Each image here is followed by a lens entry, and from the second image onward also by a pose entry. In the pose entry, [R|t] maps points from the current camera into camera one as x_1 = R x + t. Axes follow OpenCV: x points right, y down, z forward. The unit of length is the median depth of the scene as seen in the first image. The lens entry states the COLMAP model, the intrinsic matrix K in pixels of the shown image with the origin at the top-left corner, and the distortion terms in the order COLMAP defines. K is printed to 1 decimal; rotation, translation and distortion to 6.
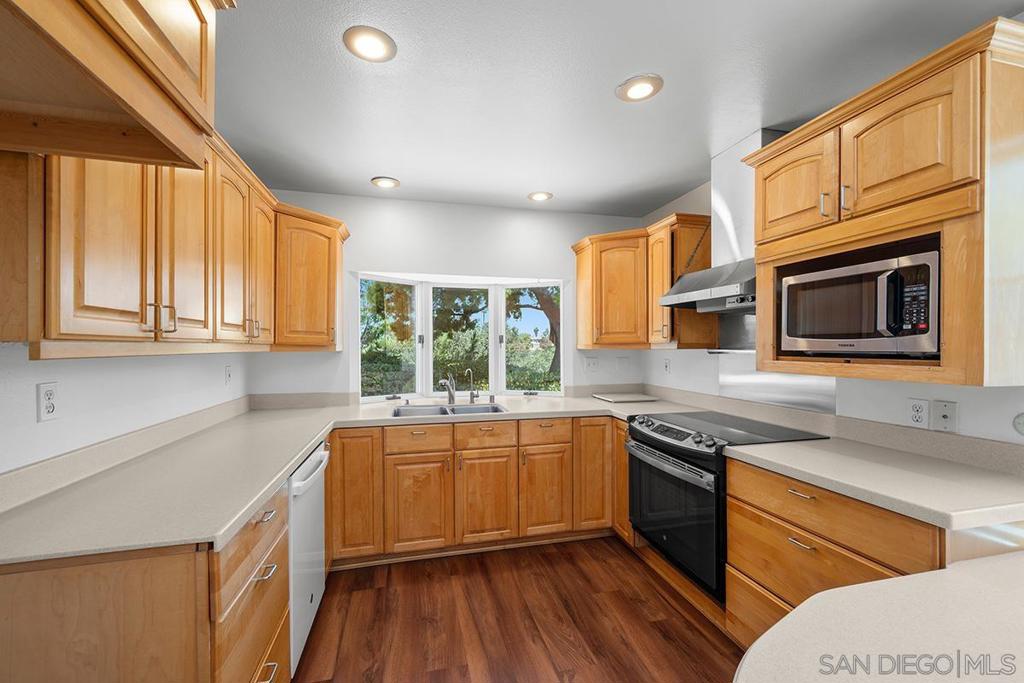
lens RADIAL K [[411.2, 0, 512.0], [0, 411.2, 341.5], [0, 0, 1]] dist [-0.000095, -0.000003]
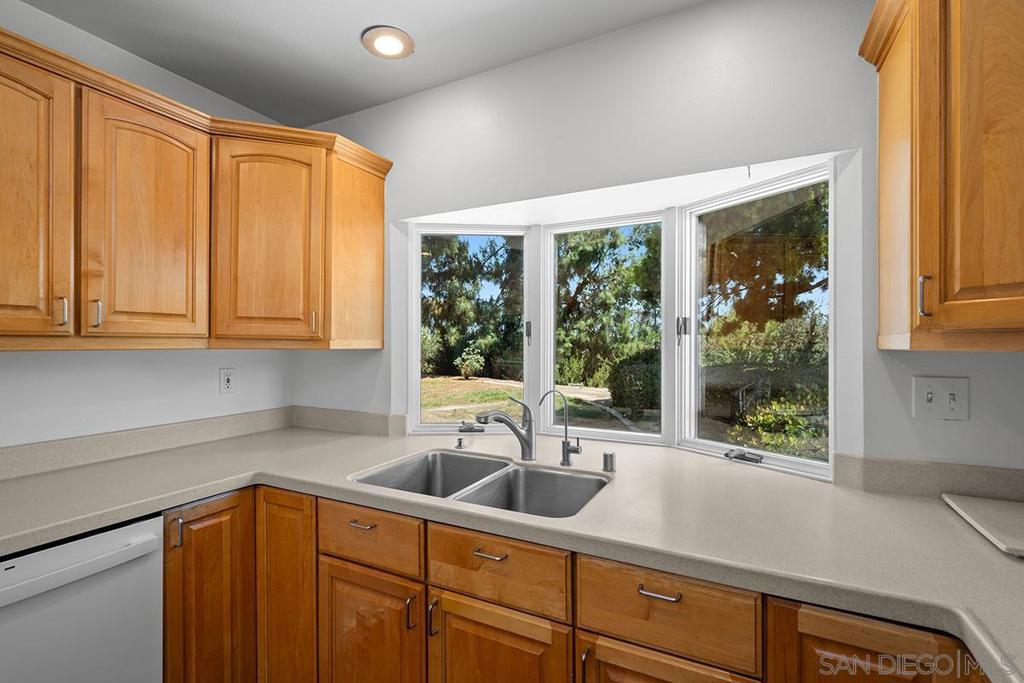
lens RADIAL K [[460.9, 0, 512.0], [0, 460.9, 341.5], [0, 0, 1]] dist [-0.011622, 0.000180]
pose [[0.751418, -0.001833, -0.659824, 0.197841], [0.007901, 0.999949, 0.006220, 0.008656], [0.659779, -0.009887, 0.751394, 0.575651]]
